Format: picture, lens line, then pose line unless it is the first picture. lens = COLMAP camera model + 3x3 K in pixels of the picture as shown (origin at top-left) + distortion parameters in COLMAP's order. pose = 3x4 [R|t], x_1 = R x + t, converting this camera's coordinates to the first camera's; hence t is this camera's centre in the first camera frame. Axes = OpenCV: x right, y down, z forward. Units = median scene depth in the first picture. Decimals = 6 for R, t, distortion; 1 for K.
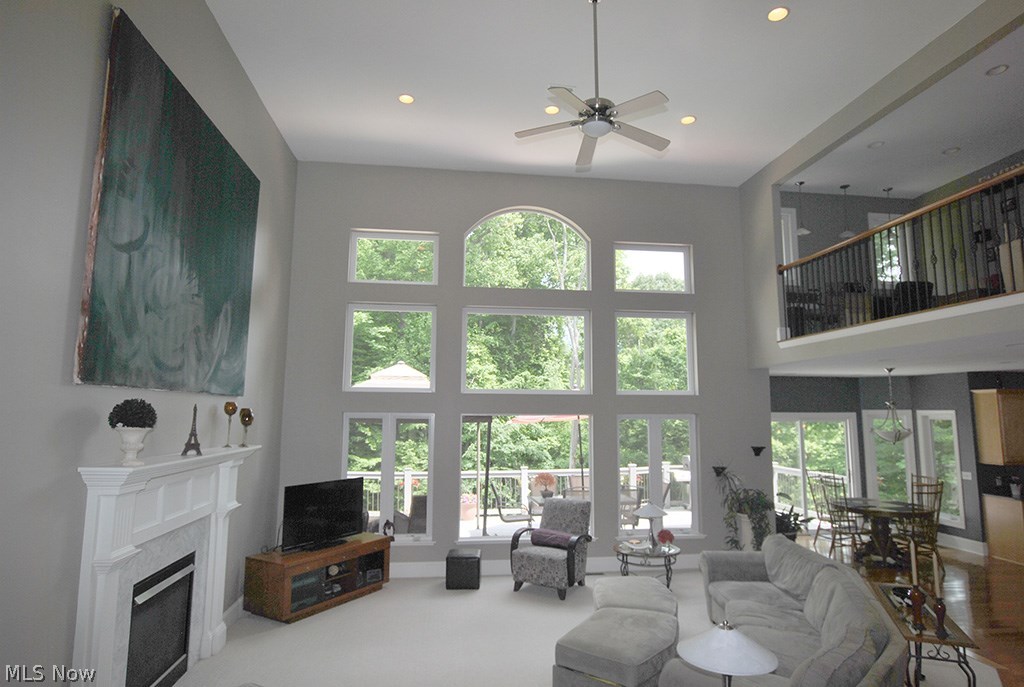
lens RADIAL K [[574.2, 0, 498.7], [0, 574.2, 341.8], [0, 0, 1]] dist [-0.016982, 0.006314]
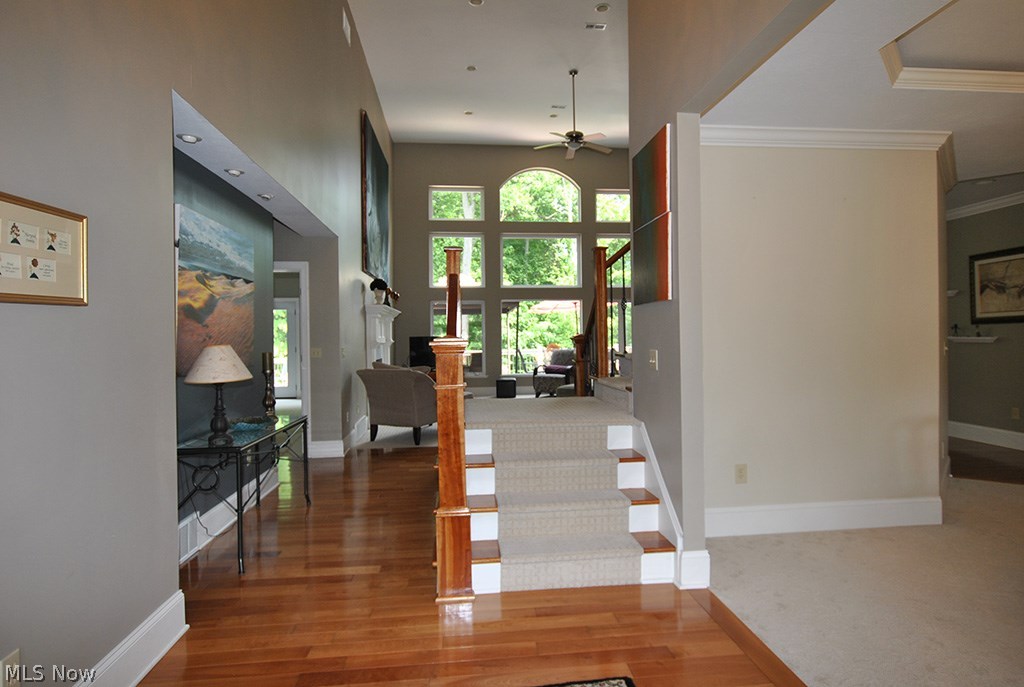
lens RADIAL K [[574.2, 0, 507.2], [0, 574.2, 341.6], [0, 0, 1]] dist [-0.016982, 0.006314]
pose [[0.999794, -0.018706, -0.007865, -0.036806], [0.019594, 0.990732, 0.134410, 0.021624], [0.005278, -0.134537, 0.990895, -0.643974]]
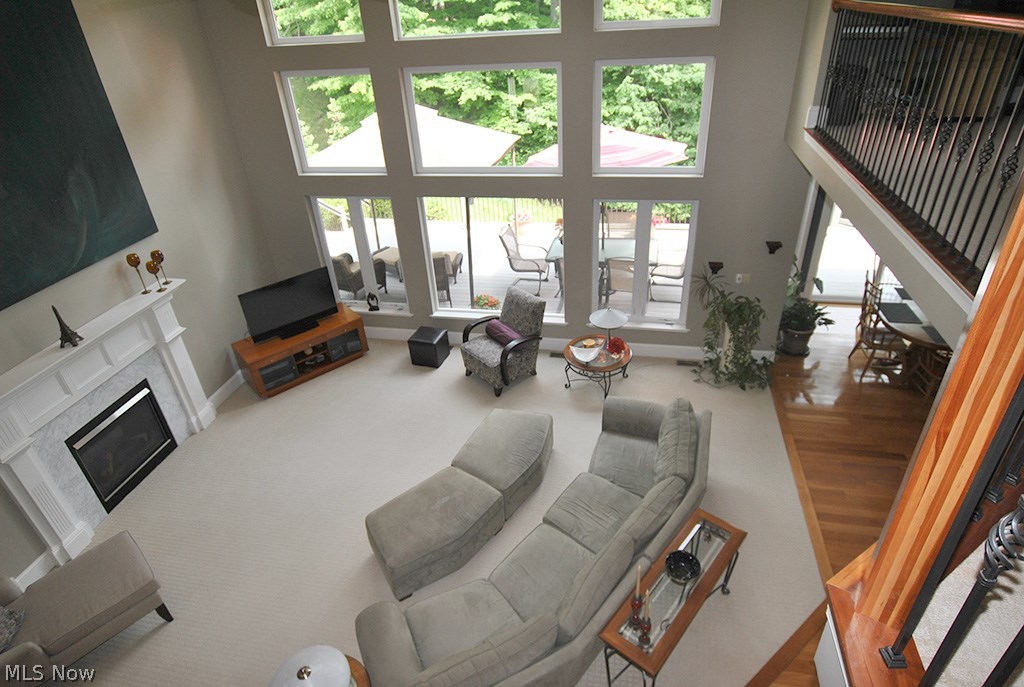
lens RADIAL K [[574.2, 0, 509.2], [0, 574.2, 340.0], [0, 0, 1]] dist [-0.016982, 0.006314]
pose [[0.945678, 0.113600, -0.304613, 0.377664], [0.104382, 0.781262, 0.615414, -0.246065], [0.307894, -0.613779, 0.726964, 0.241267]]
